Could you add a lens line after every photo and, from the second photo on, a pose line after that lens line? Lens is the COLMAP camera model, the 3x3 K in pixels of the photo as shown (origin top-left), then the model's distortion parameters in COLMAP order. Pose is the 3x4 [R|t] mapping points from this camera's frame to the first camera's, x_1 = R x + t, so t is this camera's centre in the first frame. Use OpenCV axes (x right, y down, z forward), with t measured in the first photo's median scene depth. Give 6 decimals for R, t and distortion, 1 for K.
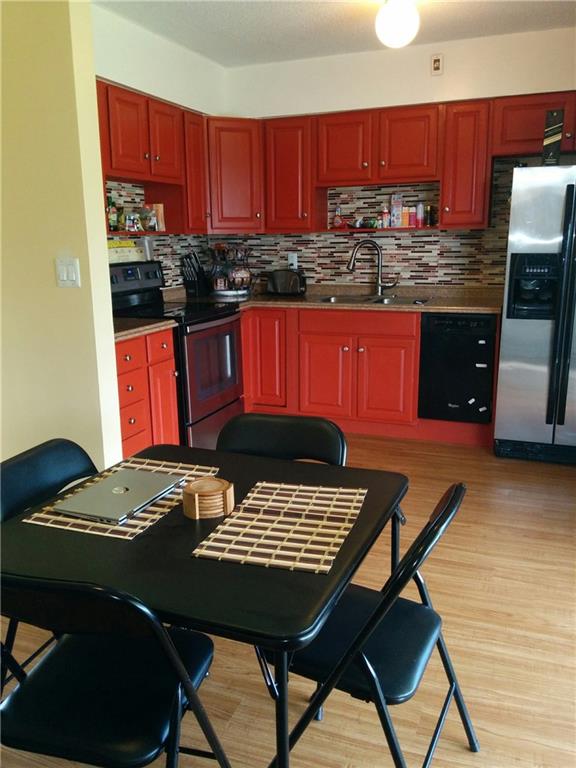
lens RADIAL K [[679.3, 0, 287.3], [0, 679.3, 389.1], [0, 0, 1]] dist [0.042566, -0.082761]
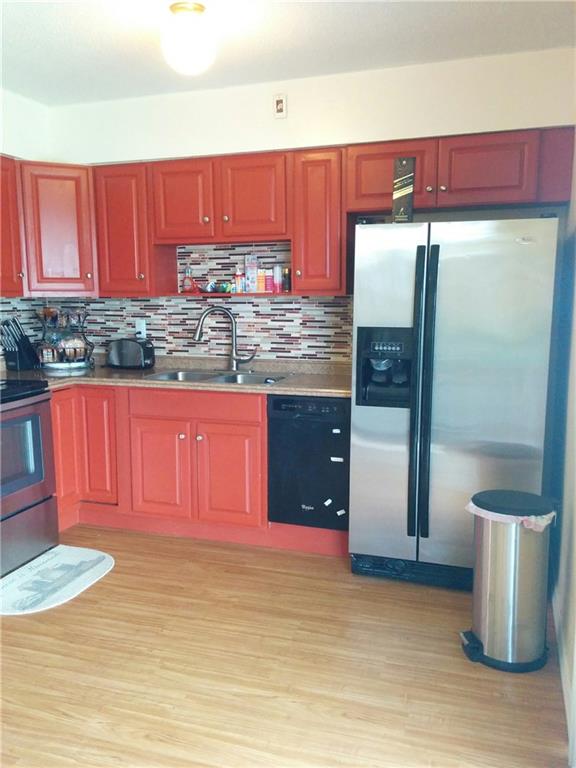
lens RADIAL K [[679.3, 0, 288.0], [0, 679.3, 383.4], [0, 0, 1]] dist [0.042566, -0.082761]
pose [[0.998337, 0.004383, 0.057477, 0.167435], [0.000940, 0.995735, -0.092255, -0.047439], [-0.057636, 0.092155, 0.994075, 0.168980]]
